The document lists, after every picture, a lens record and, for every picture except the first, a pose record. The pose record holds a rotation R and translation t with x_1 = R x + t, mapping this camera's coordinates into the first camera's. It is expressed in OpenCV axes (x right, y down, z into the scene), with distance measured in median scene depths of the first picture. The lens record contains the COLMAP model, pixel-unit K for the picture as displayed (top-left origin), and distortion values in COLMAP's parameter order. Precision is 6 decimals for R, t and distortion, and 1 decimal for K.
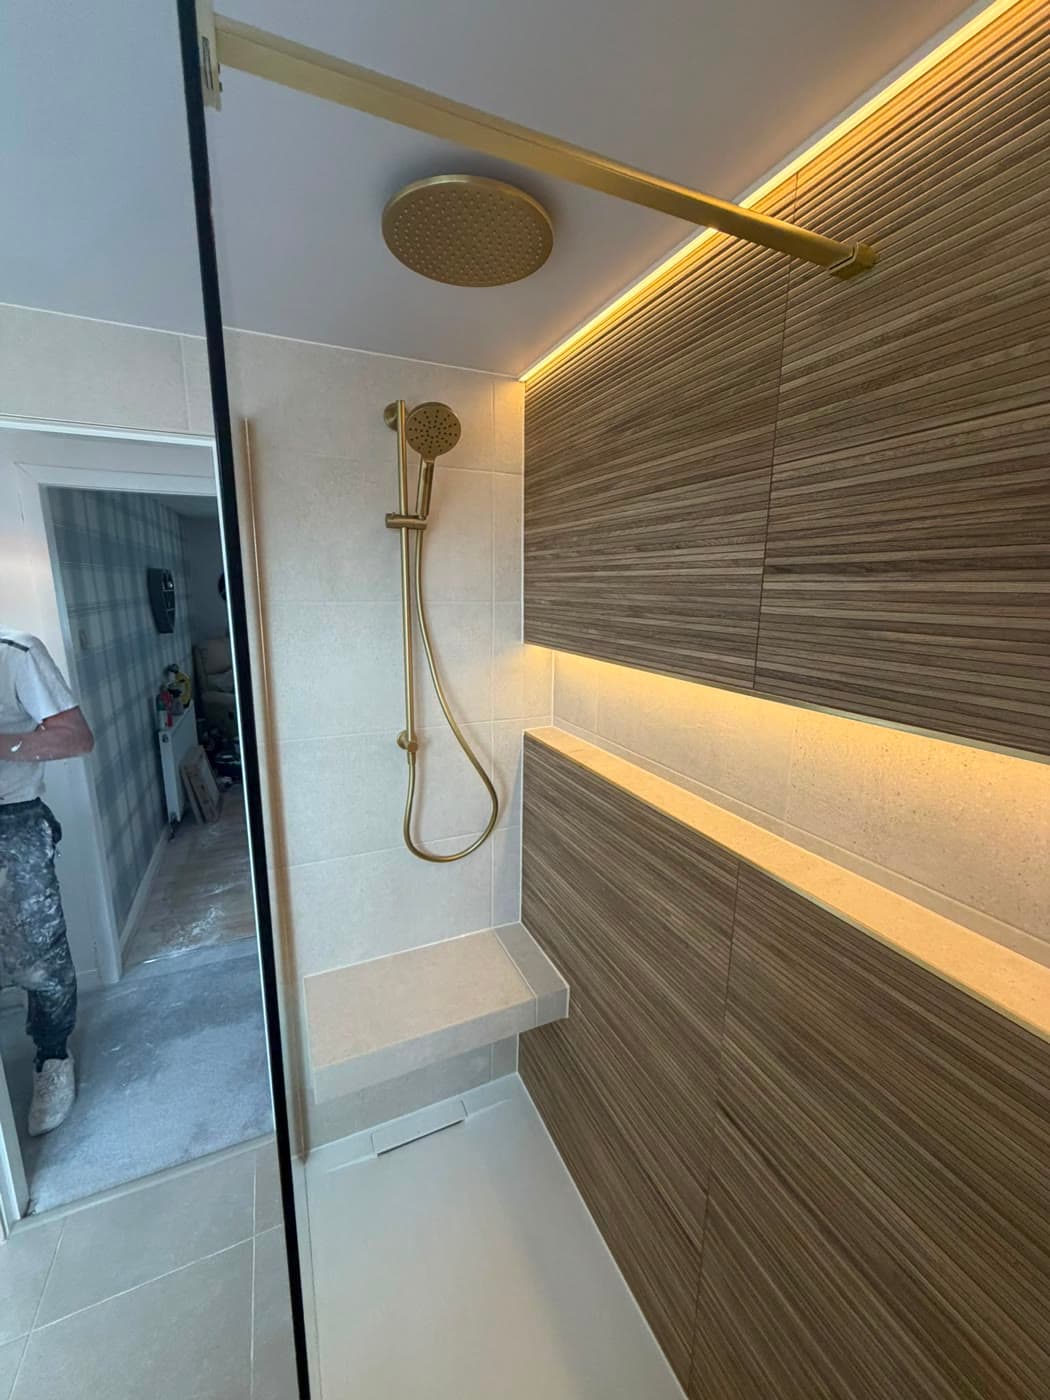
lens RADIAL K [[560.8, 0, 524.0], [0, 560.8, 694.6], [0, 0, 1]] dist [-0.000821, 0.000237]
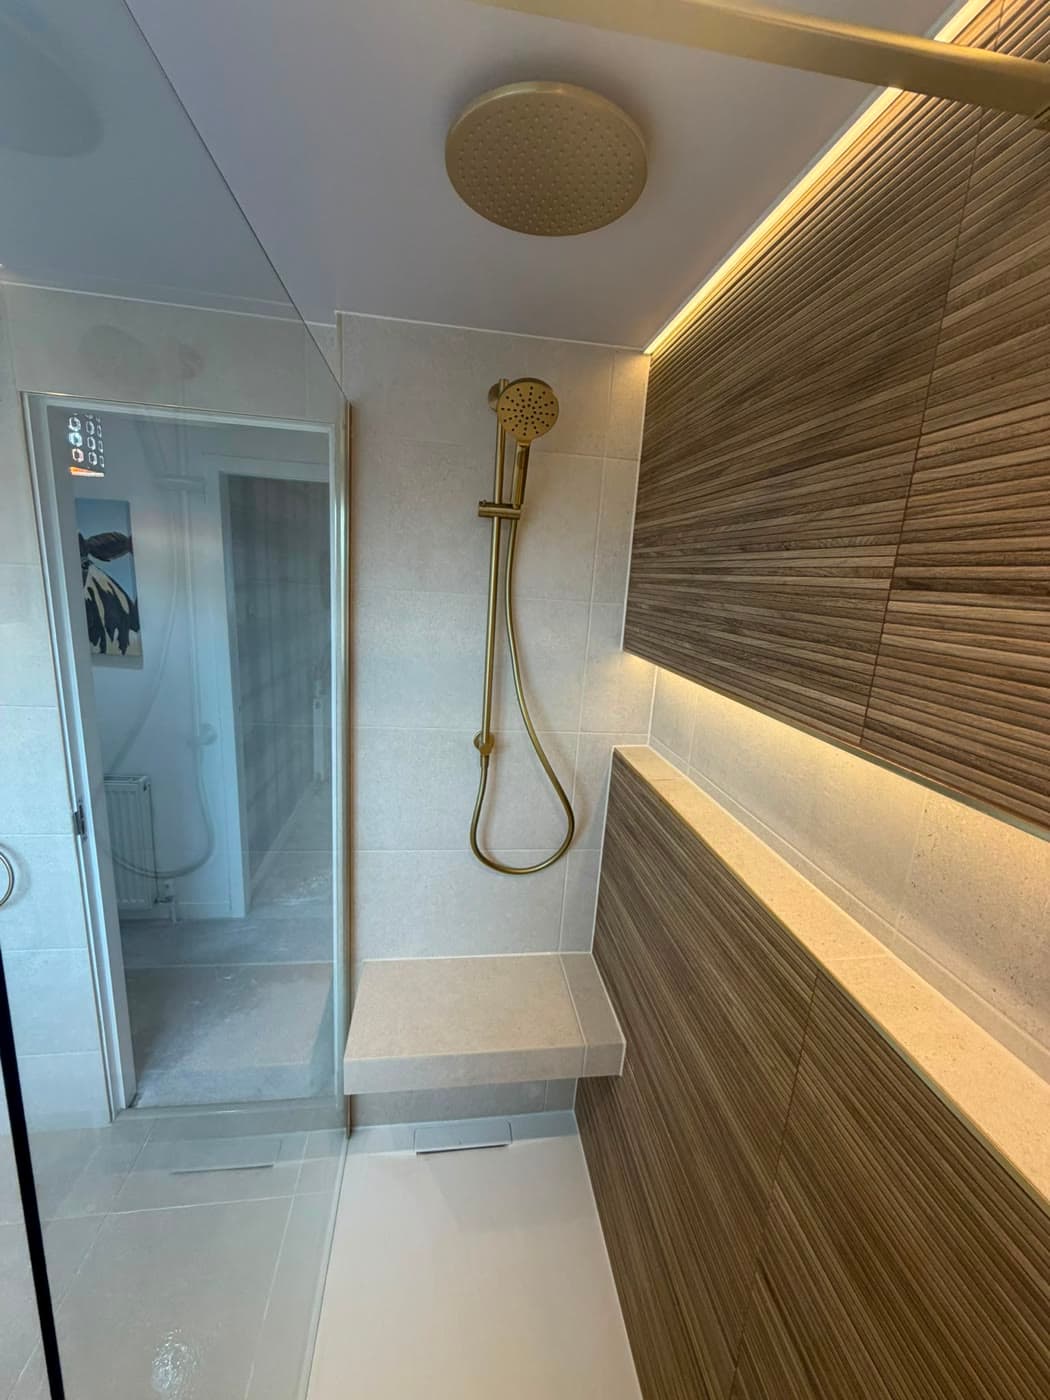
lens RADIAL K [[560.8, 0, 521.6], [0, 560.8, 694.8], [0, 0, 1]] dist [-0.000821, 0.000237]
pose [[0.957075, 0.110017, -0.268148, 0.120776], [-0.108242, 0.993893, 0.021439, -0.029799], [0.268869, 0.008507, 0.963139, 0.123053]]
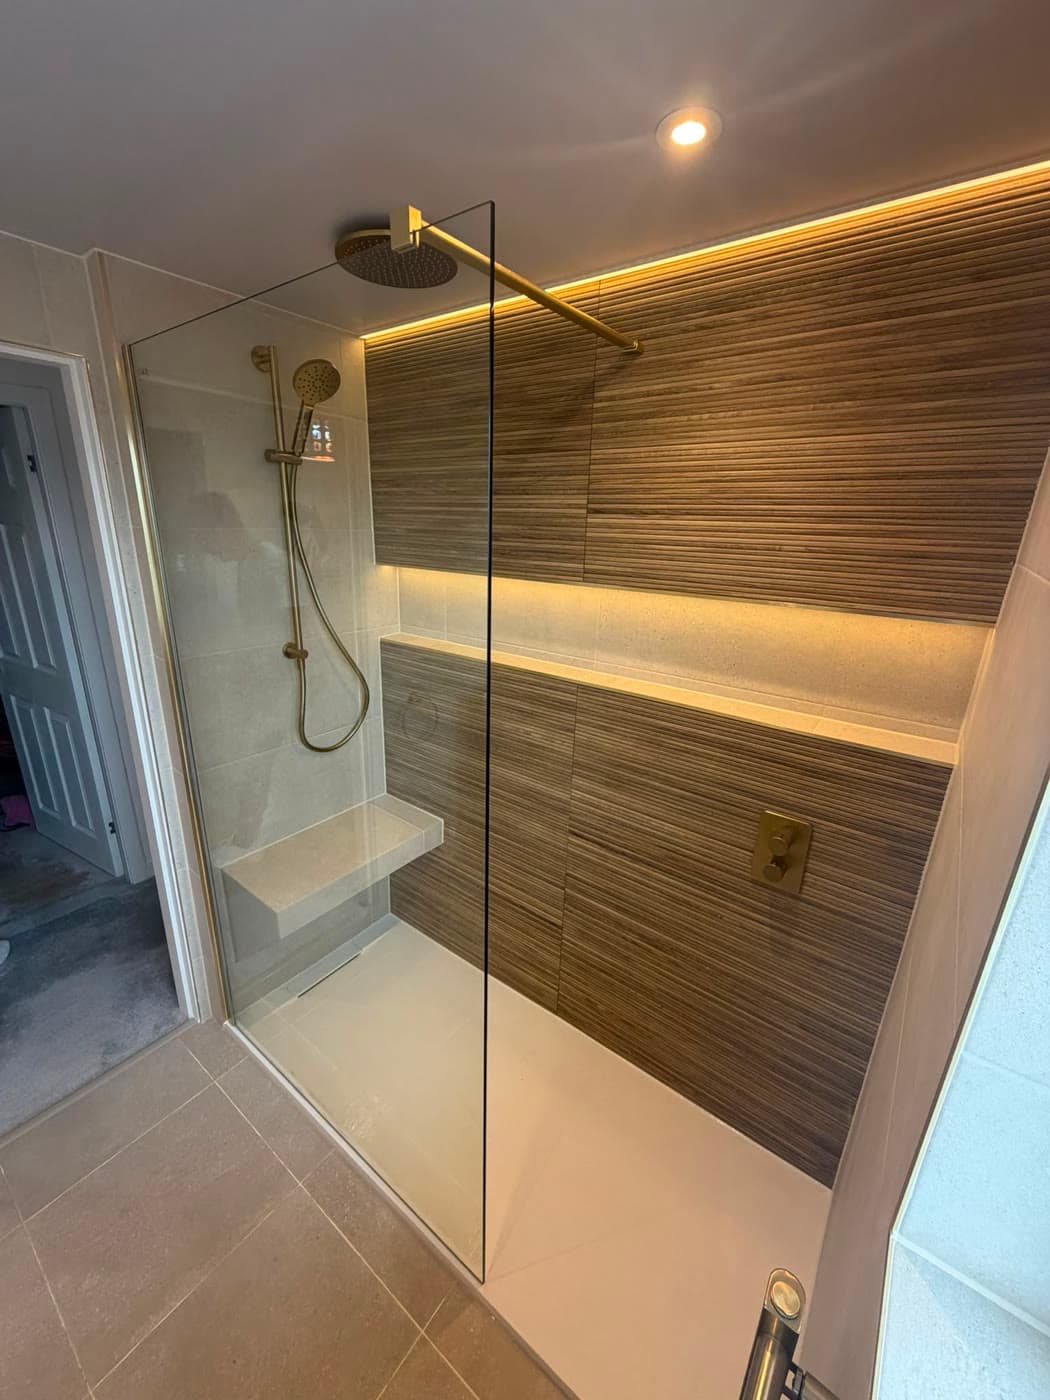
lens RADIAL K [[560.8, 0, 523.2], [0, 560.8, 695.2], [0, 0, 1]] dist [-0.000821, 0.000237]
pose [[0.876261, -0.127904, 0.464550, -0.414884], [0.072913, 0.988220, 0.134554, 0.062498], [-0.476288, -0.084033, 0.875265, -0.316415]]
